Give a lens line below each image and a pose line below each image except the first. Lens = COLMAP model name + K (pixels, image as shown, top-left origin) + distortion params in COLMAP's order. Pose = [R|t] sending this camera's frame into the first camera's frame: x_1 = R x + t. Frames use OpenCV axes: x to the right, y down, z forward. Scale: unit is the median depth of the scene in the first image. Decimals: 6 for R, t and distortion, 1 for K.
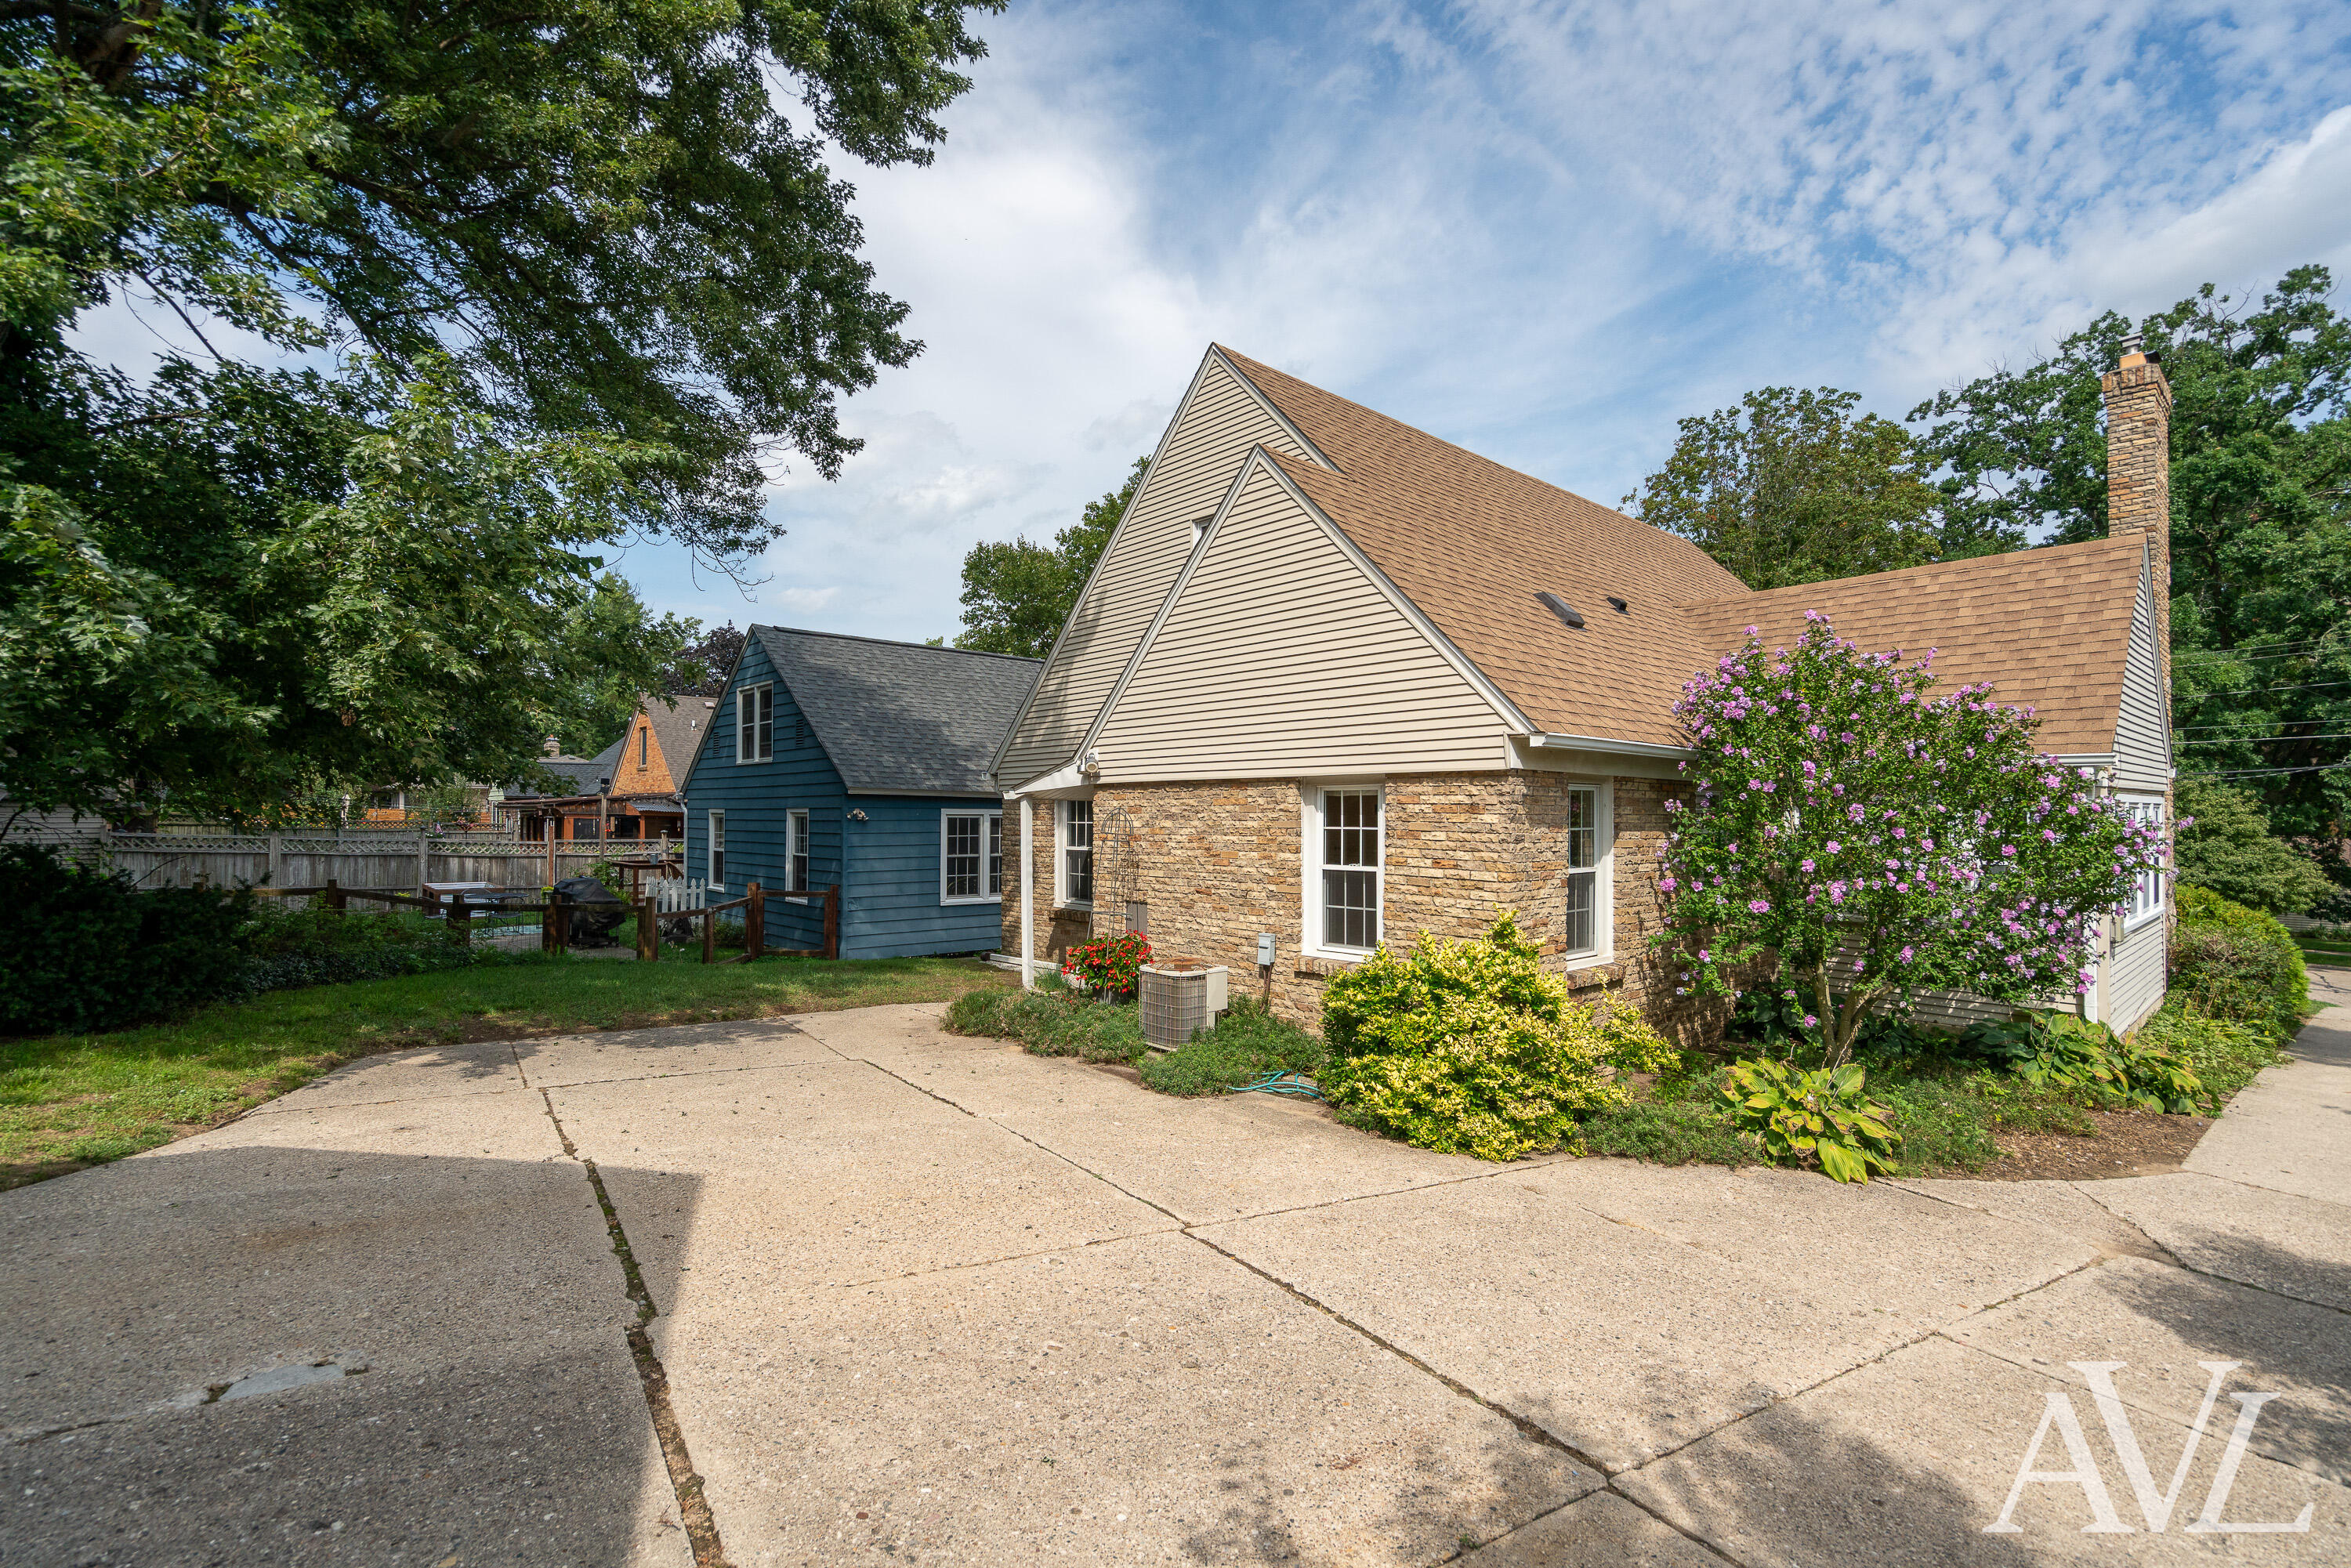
lens RADIAL K [[1087.1, 0, 1191.2], [0, 1087.1, 798.1], [0, 0, 1]] dist [-0.010586, 0.005554]
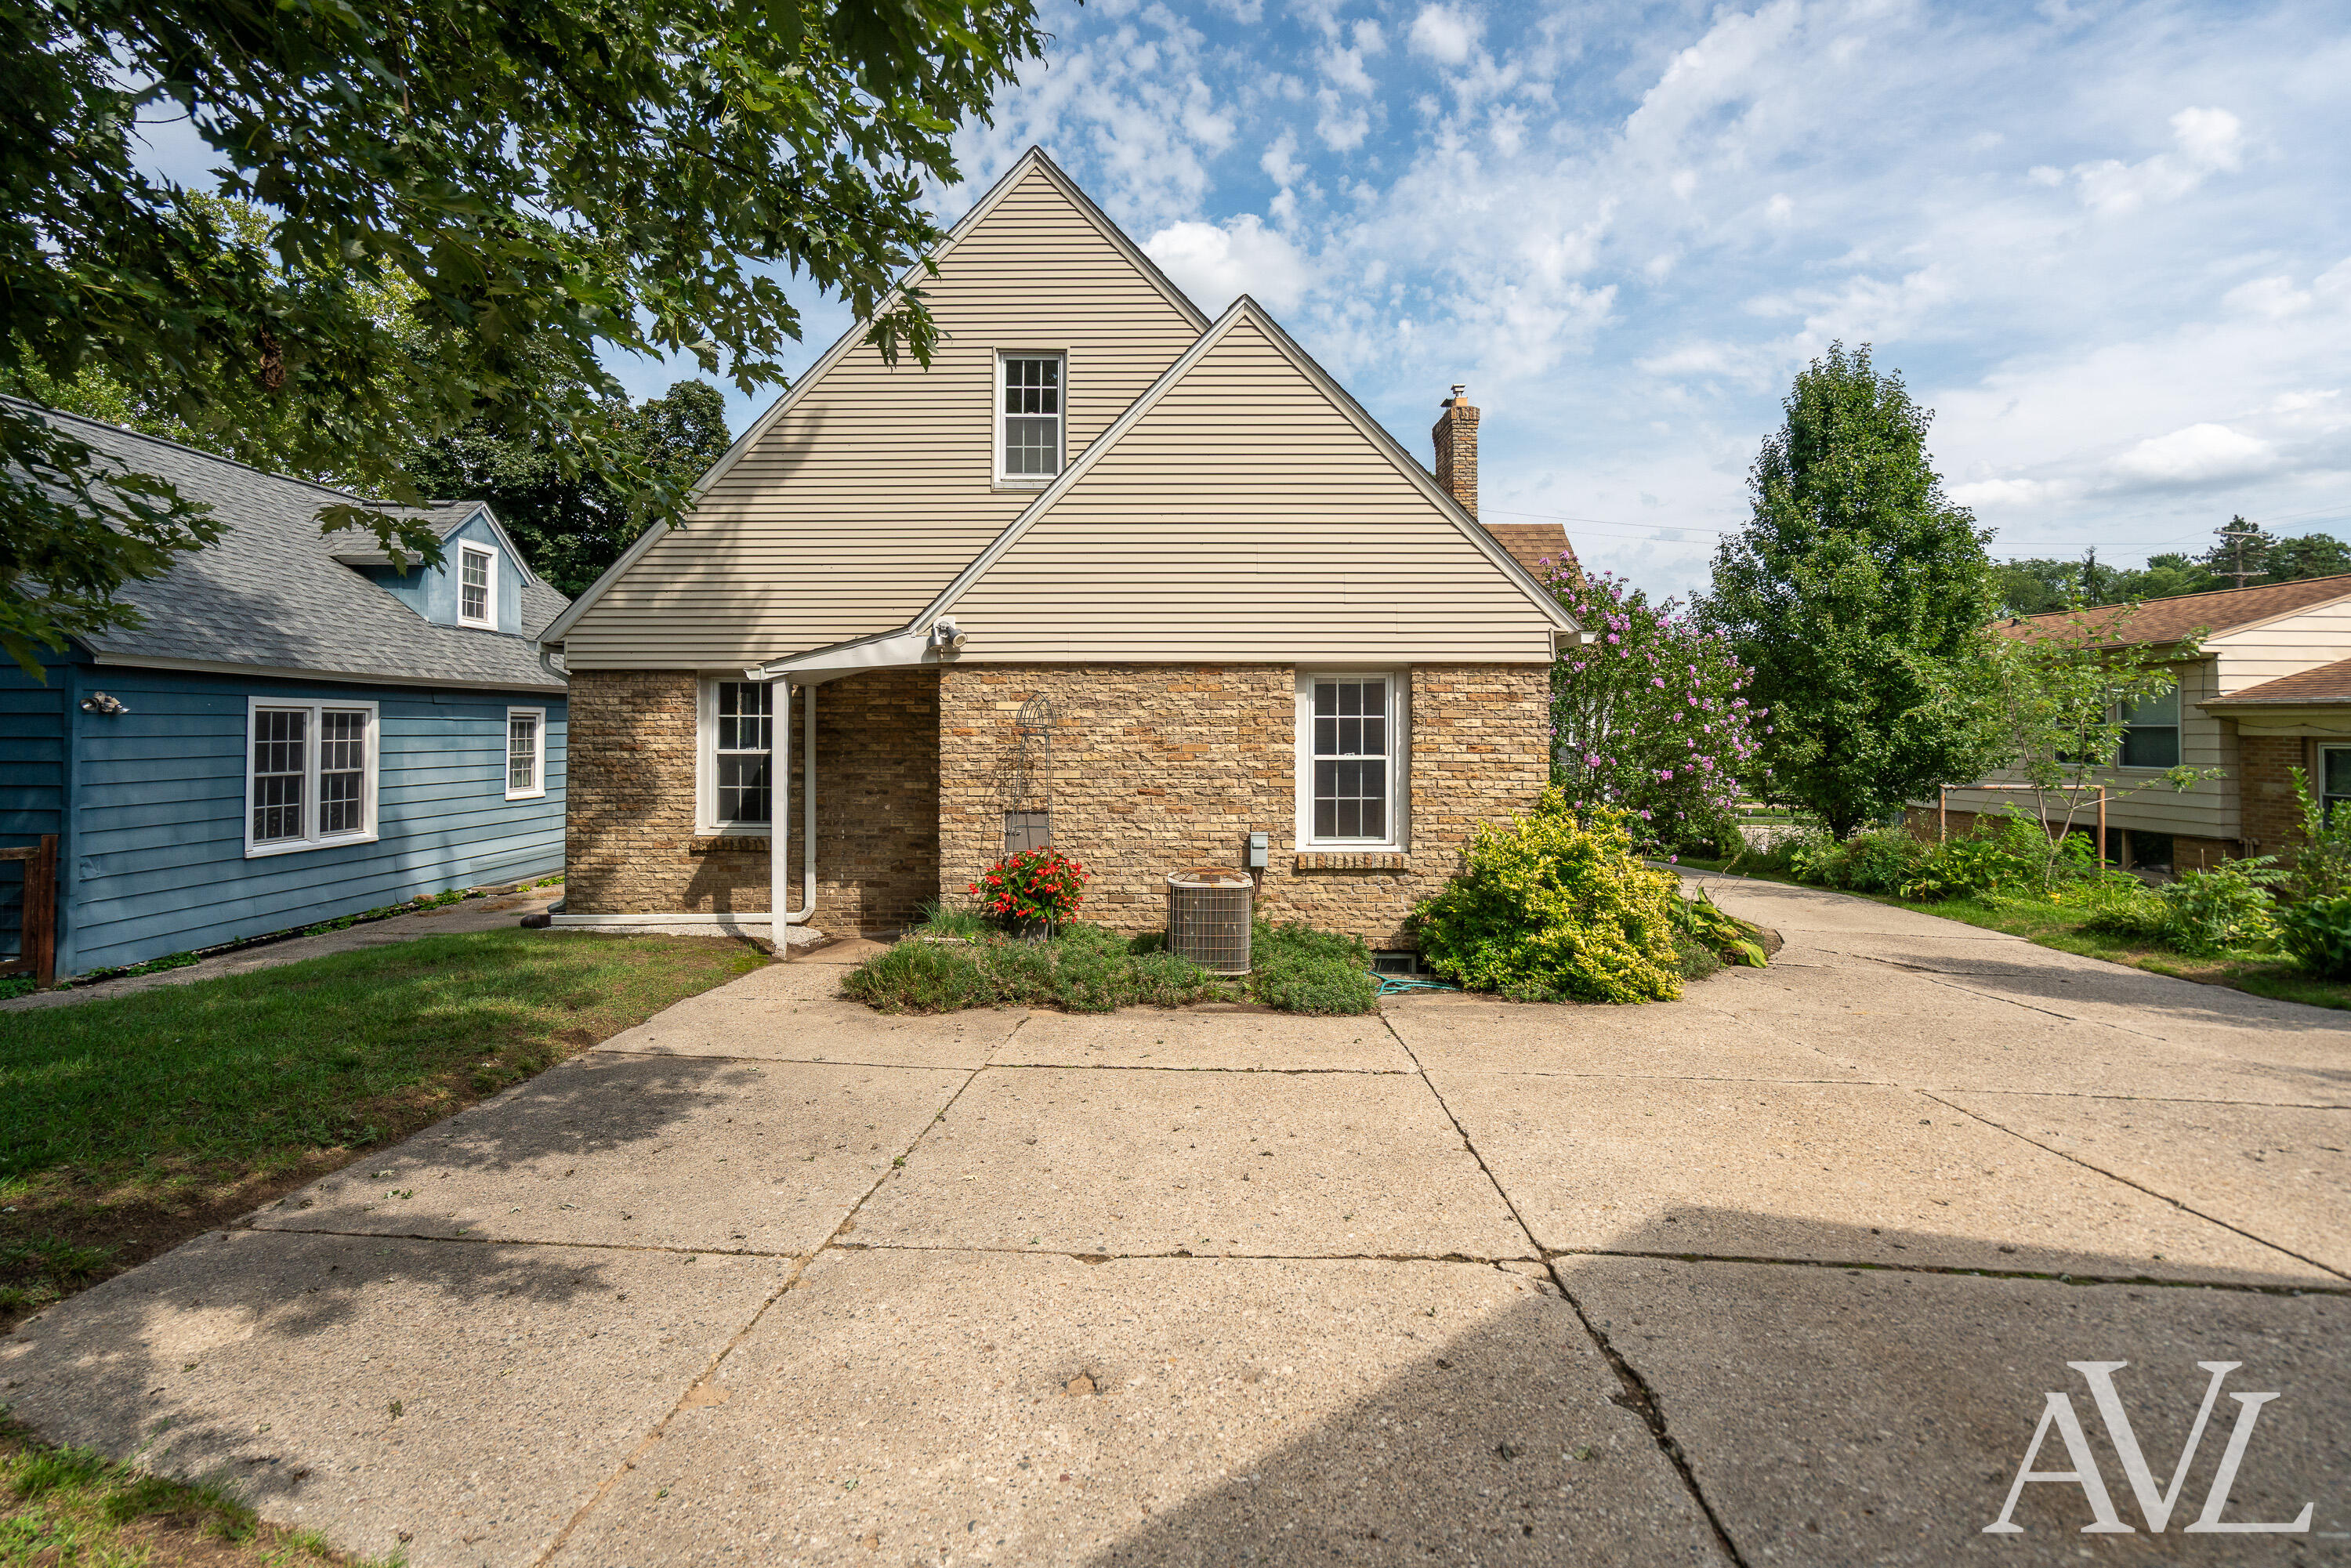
lens RADIAL K [[1087.1, 0, 1172.7], [0, 1087.1, 704.0], [0, 0, 1]] dist [-0.010586, 0.005554]
pose [[0.667253, 0.014689, 0.744686, -0.680198], [-0.012377, 0.999886, -0.008633, 0.026011], [-0.744728, -0.003457, 0.667359, 0.454332]]
